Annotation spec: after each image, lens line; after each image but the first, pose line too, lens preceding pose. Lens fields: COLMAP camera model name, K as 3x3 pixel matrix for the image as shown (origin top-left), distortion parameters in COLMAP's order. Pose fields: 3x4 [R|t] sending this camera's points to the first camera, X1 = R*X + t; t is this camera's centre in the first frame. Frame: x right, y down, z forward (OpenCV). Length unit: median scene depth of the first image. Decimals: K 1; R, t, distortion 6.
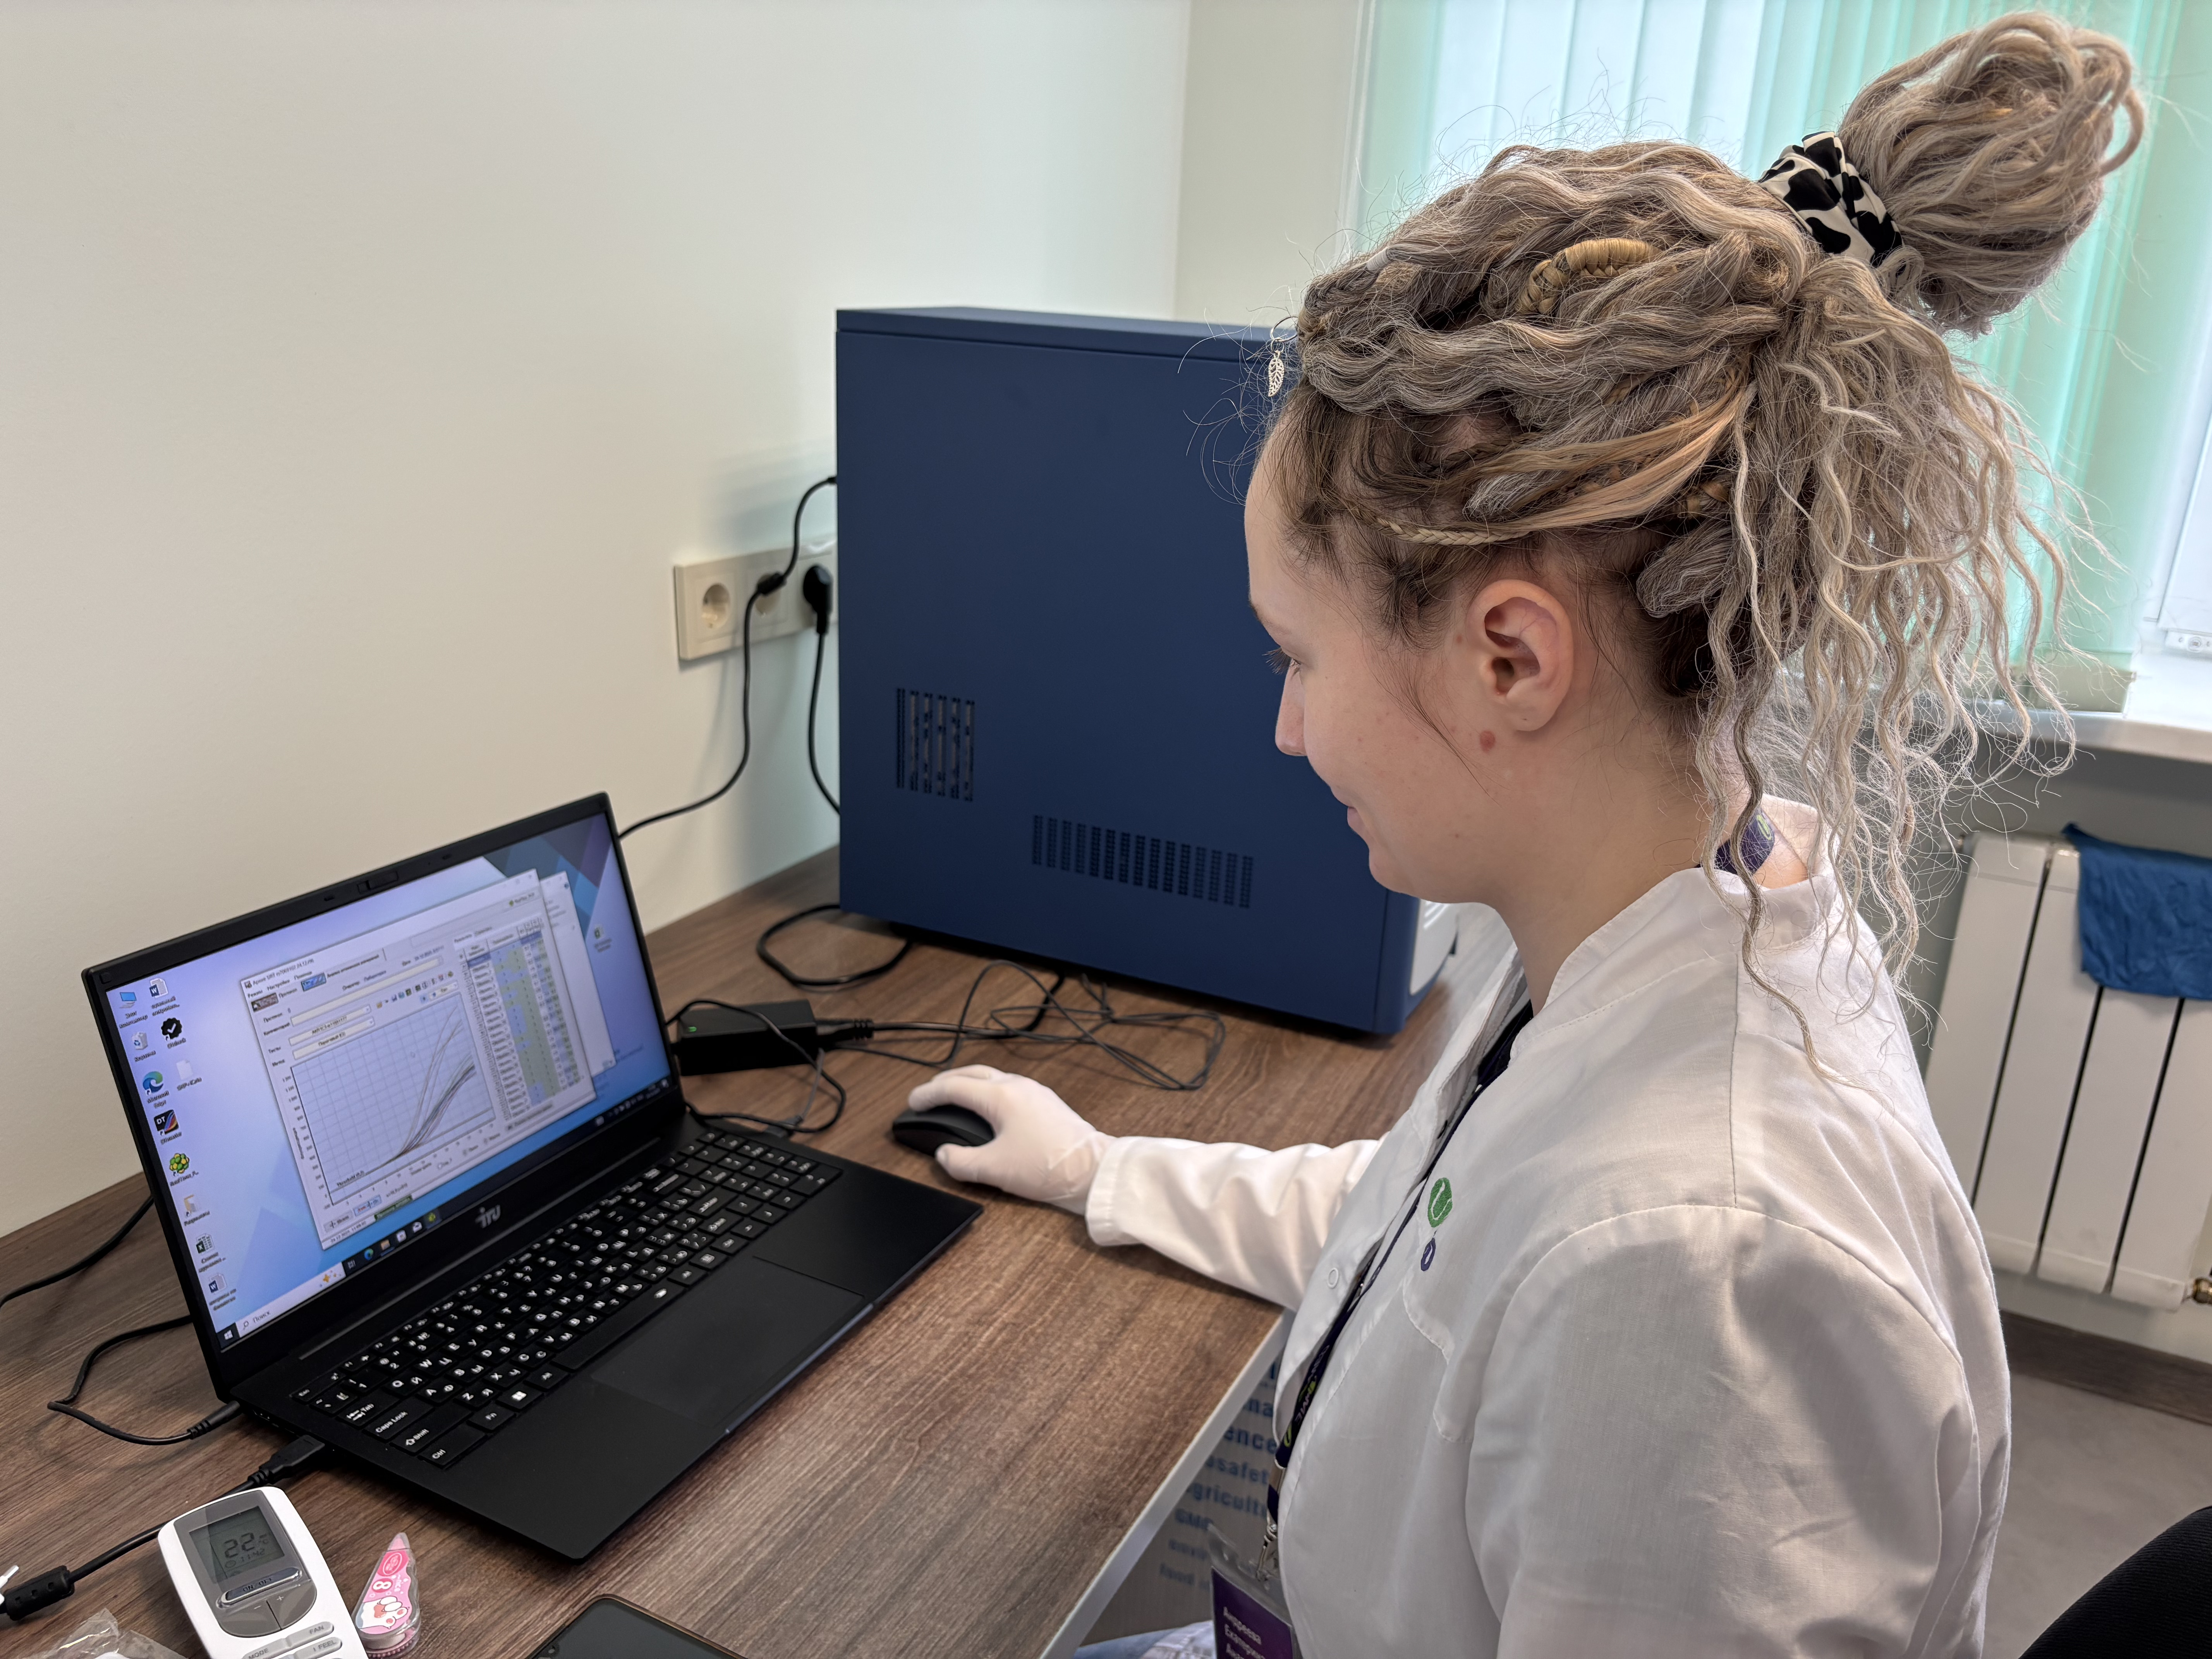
lens RADIAL K [[1672.8, 0, 1106.0], [0, 1672.8, 829.5], [0, 0, 1]] dist [-0.003229, 0.004979]
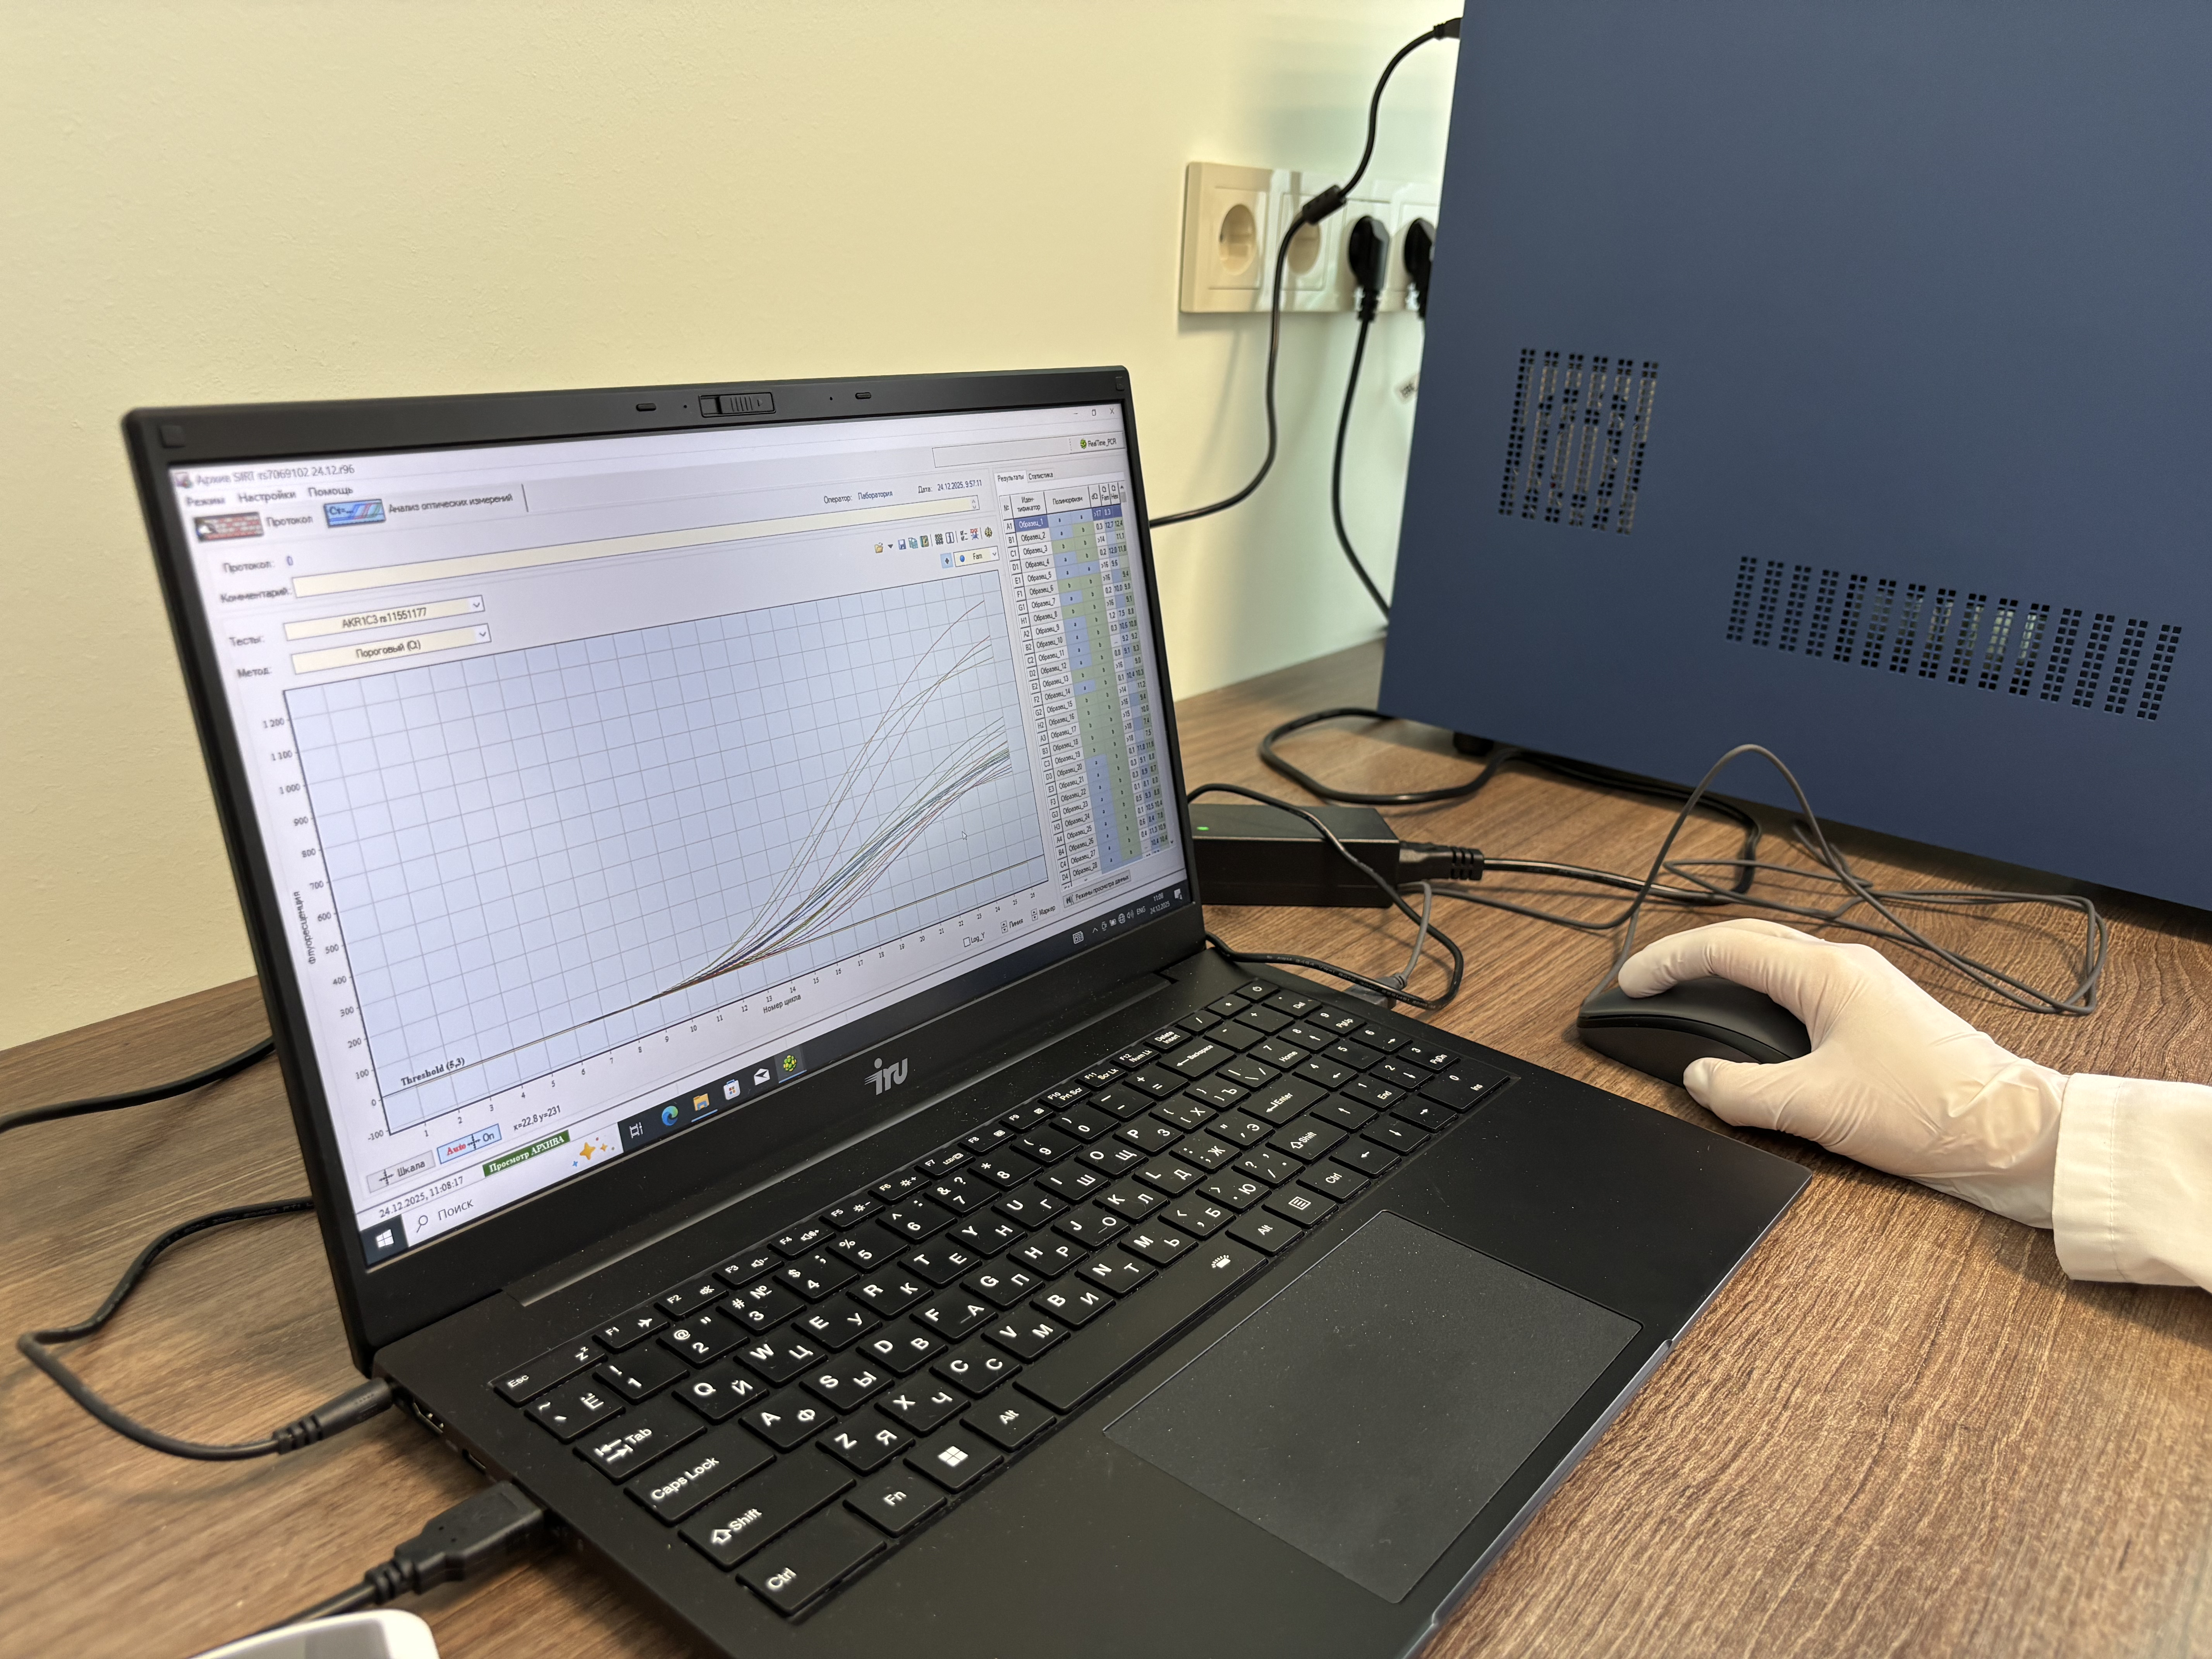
lens RADIAL K [[1672.8, 0, 1106.0], [0, 1672.8, 829.5], [0, 0, 1]] dist [-0.003229, 0.004979]
pose [[0.979307, 0.080290, -0.185774, -0.189855], [-0.078380, 0.996768, 0.017614, 0.125830], [0.186588, -0.002688, 0.982435, 0.446101]]
